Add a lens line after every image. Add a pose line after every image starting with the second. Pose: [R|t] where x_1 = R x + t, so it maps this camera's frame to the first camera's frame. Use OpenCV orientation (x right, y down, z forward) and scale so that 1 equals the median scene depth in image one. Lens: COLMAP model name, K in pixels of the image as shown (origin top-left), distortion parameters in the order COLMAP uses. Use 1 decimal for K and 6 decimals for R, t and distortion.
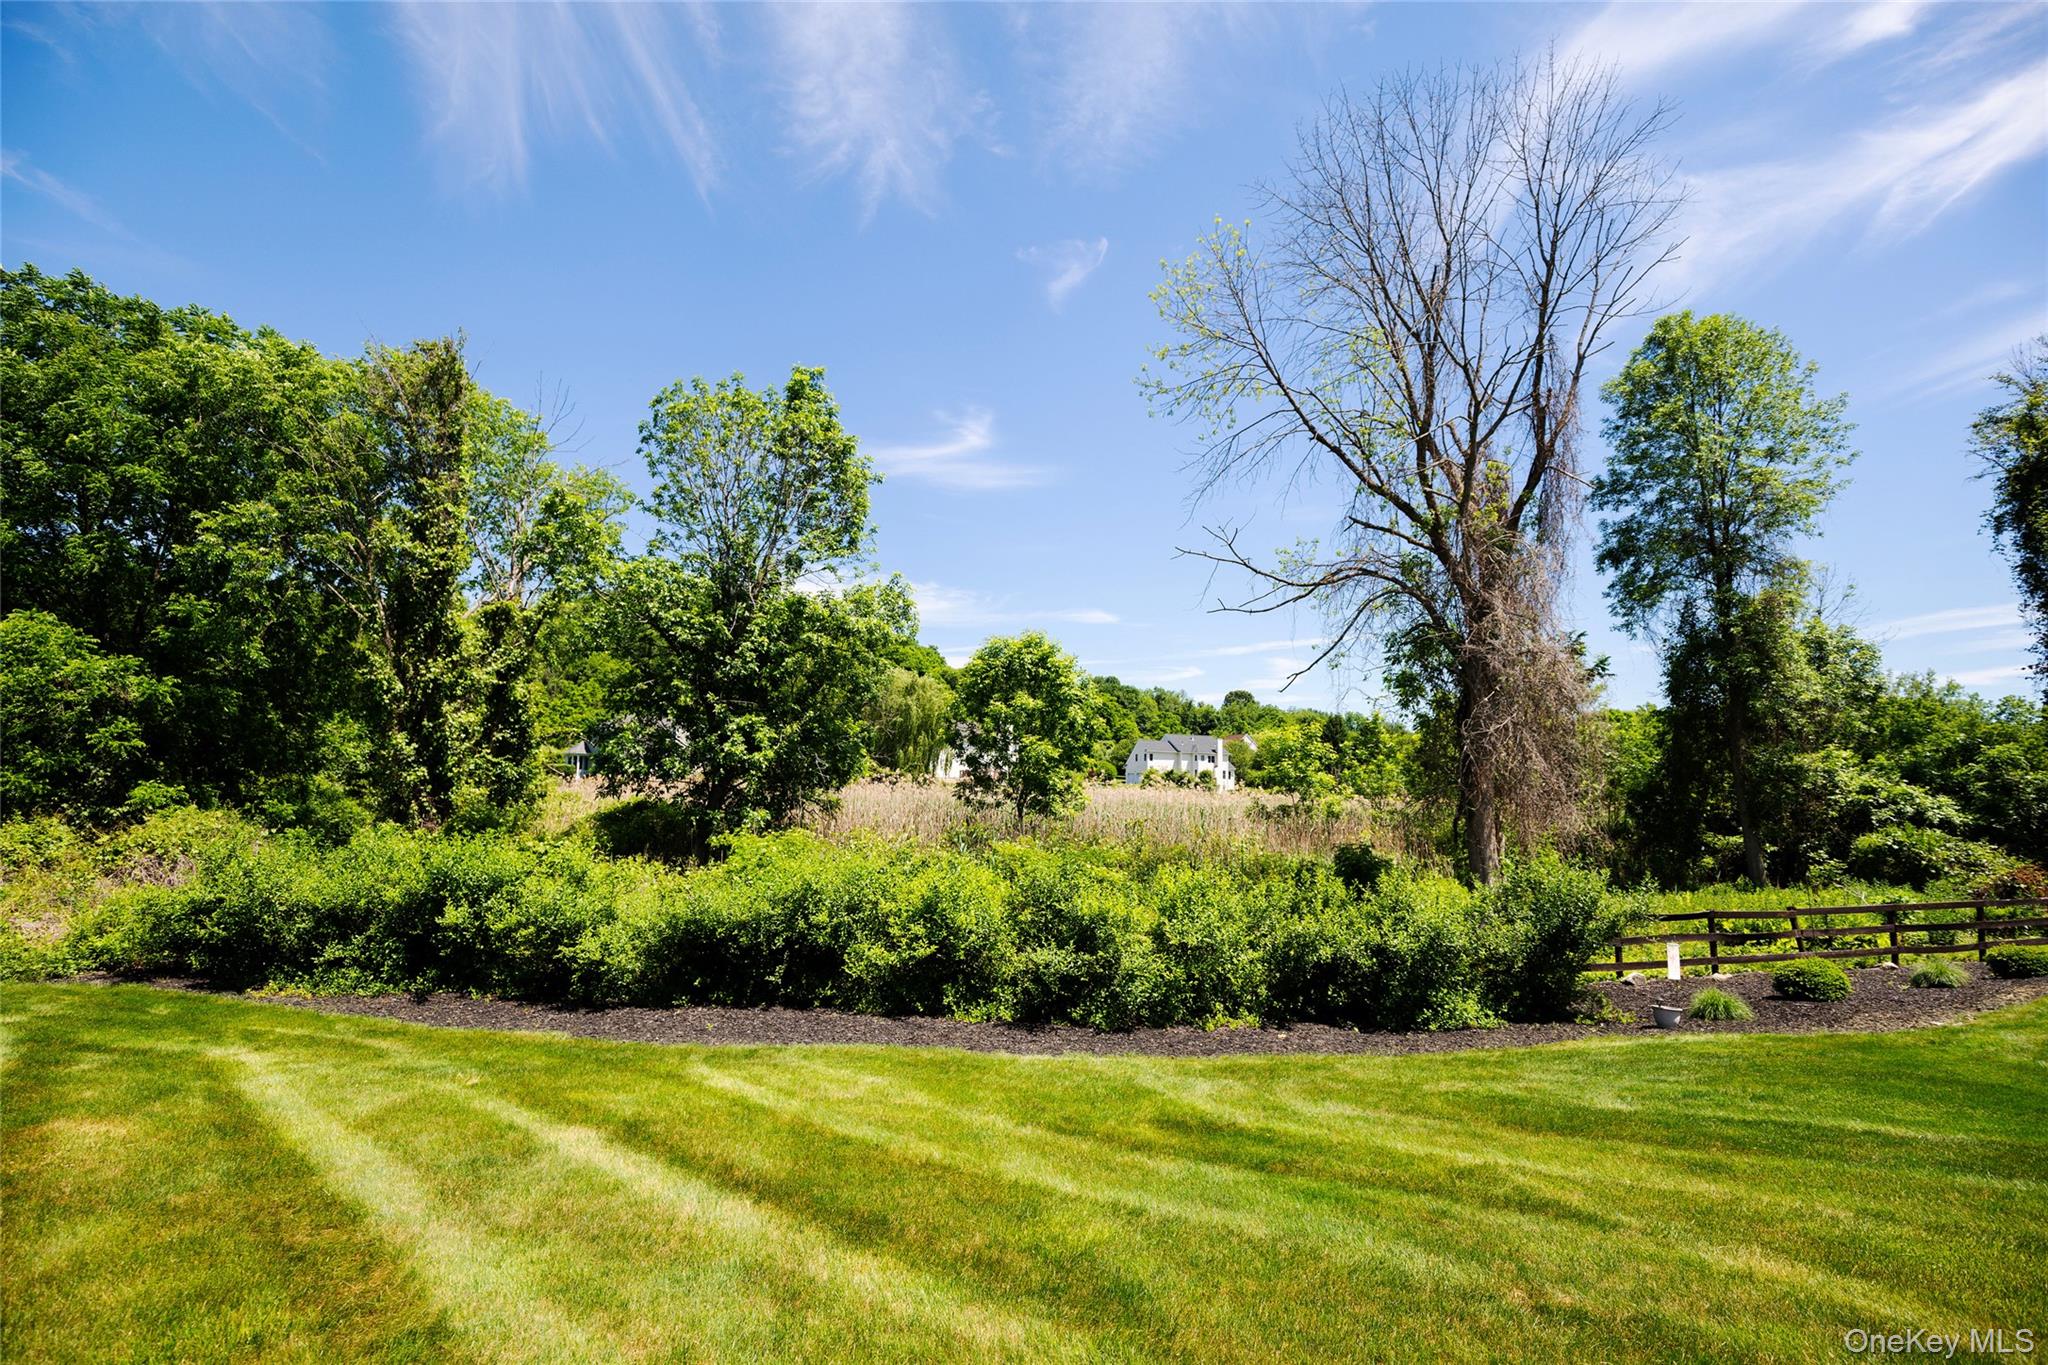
lens RADIAL K [[930.5, 0, 1028.2], [0, 930.5, 682.3], [0, 0, 1]] dist [-0.002366, -0.000713]
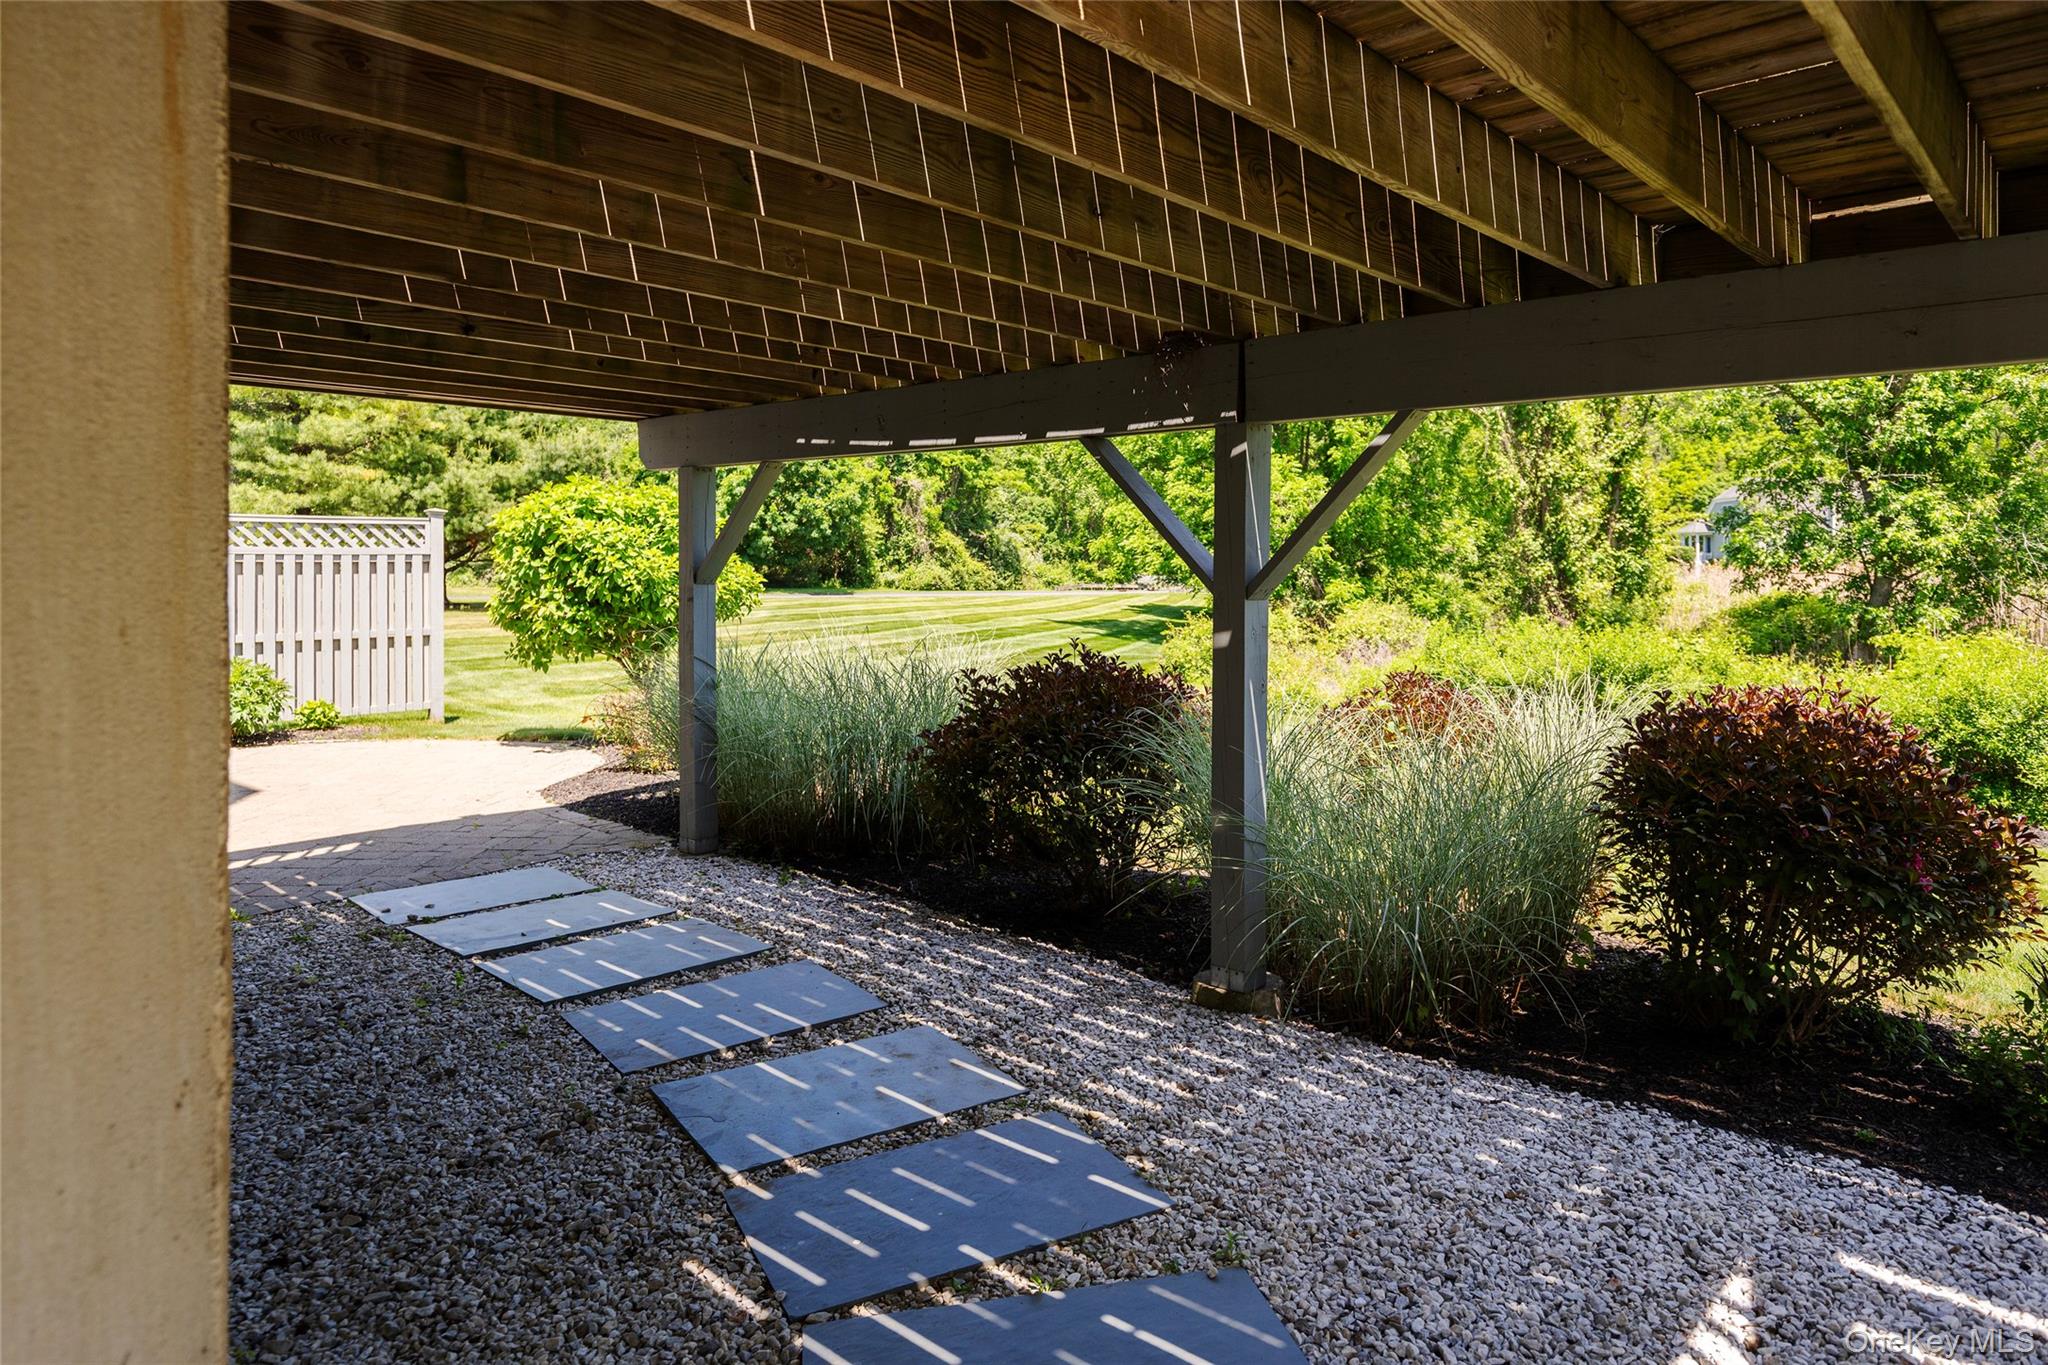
lens RADIAL K [[1260.1, 0, 1054.8], [0, 1260.1, 582.1], [0, 0, 1]] dist [0.001722, 0.001927]
pose [[0.606720, -0.007818, -0.794877, 0.107430], [0.102375, 0.992393, 0.068380, -0.035494], [0.788296, -0.122863, 0.602905, -0.246661]]
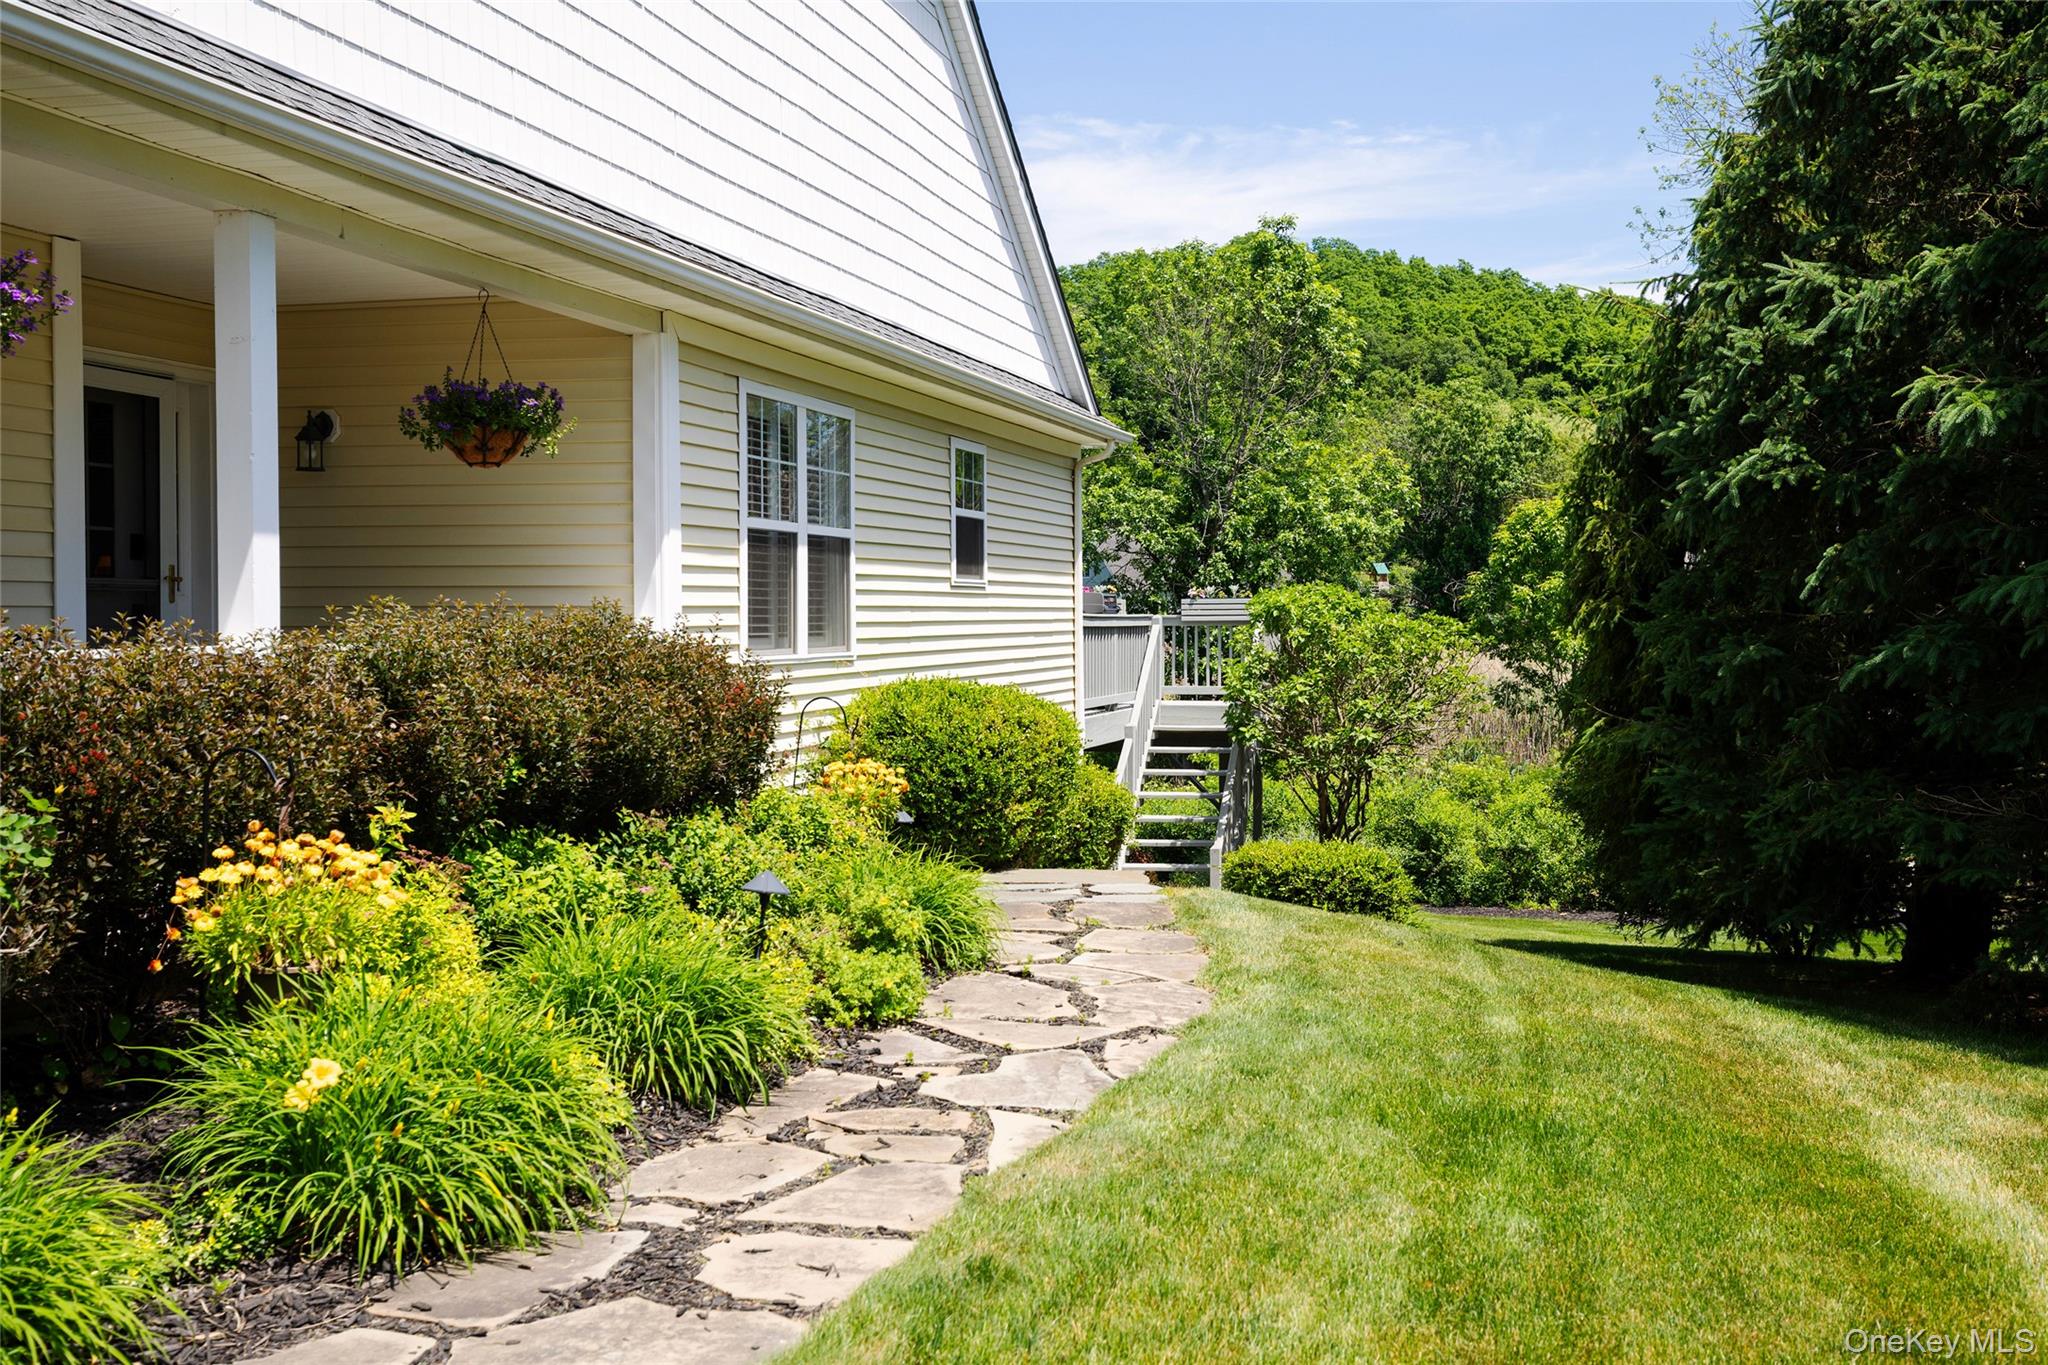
lens RADIAL K [[2064.3, 0, 1025.2], [0, 2064.3, 678.8], [0, 0, 1]] dist [-0.012388, 0.000000]
pose [[0.895487, -0.007016, -0.445033, 0.426618], [0.071635, 0.989112, 0.128550, -0.185090], [0.439286, -0.146995, 0.886240, -0.906177]]
